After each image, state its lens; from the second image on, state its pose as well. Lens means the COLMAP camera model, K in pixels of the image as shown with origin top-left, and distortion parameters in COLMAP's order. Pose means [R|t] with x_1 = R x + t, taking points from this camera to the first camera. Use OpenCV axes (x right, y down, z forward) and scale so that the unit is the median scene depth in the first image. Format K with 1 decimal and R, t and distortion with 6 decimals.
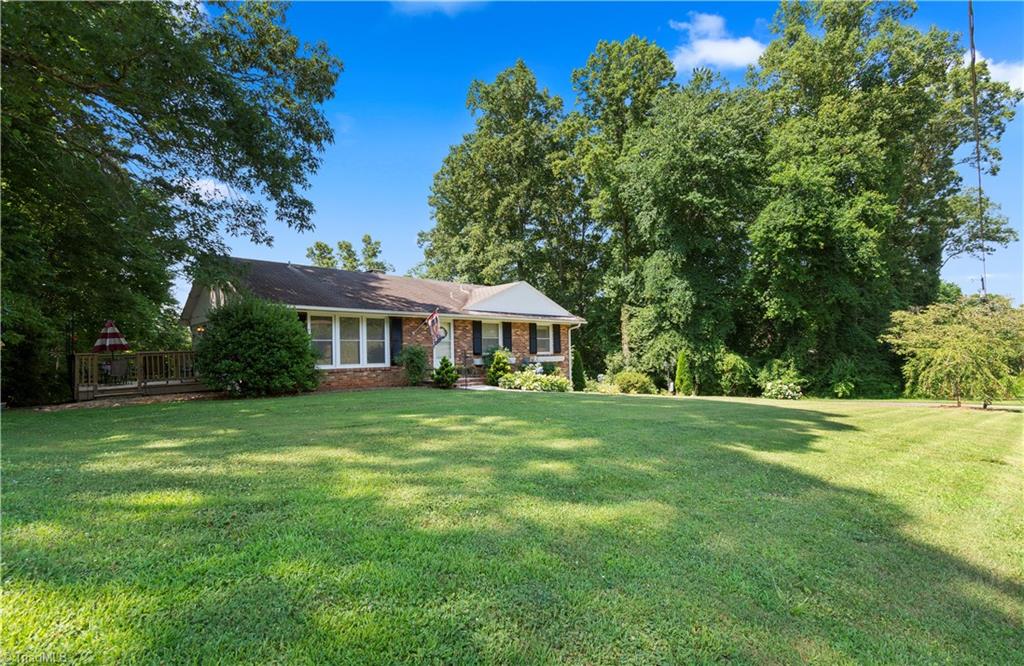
lens RADIAL K [[456.8, 0, 512.3], [0, 456.8, 336.3], [0, 0, 1]] dist [-0.028324, -0.000259]
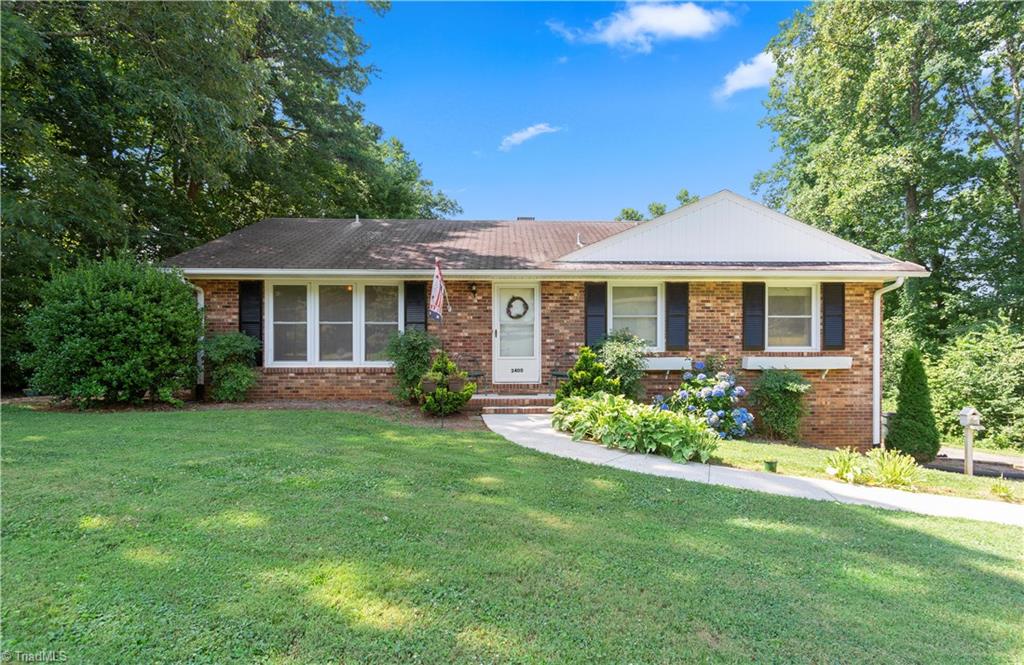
lens RADIAL K [[527.6, 0, 507.8], [0, 527.6, 335.2], [0, 0, 1]] dist [0.002027, -0.000762]
pose [[0.737606, 0.004091, -0.675219, 0.222067], [0.011026, 0.999775, 0.018102, 0.011248], [0.675141, -0.020797, 0.737395, 0.459912]]
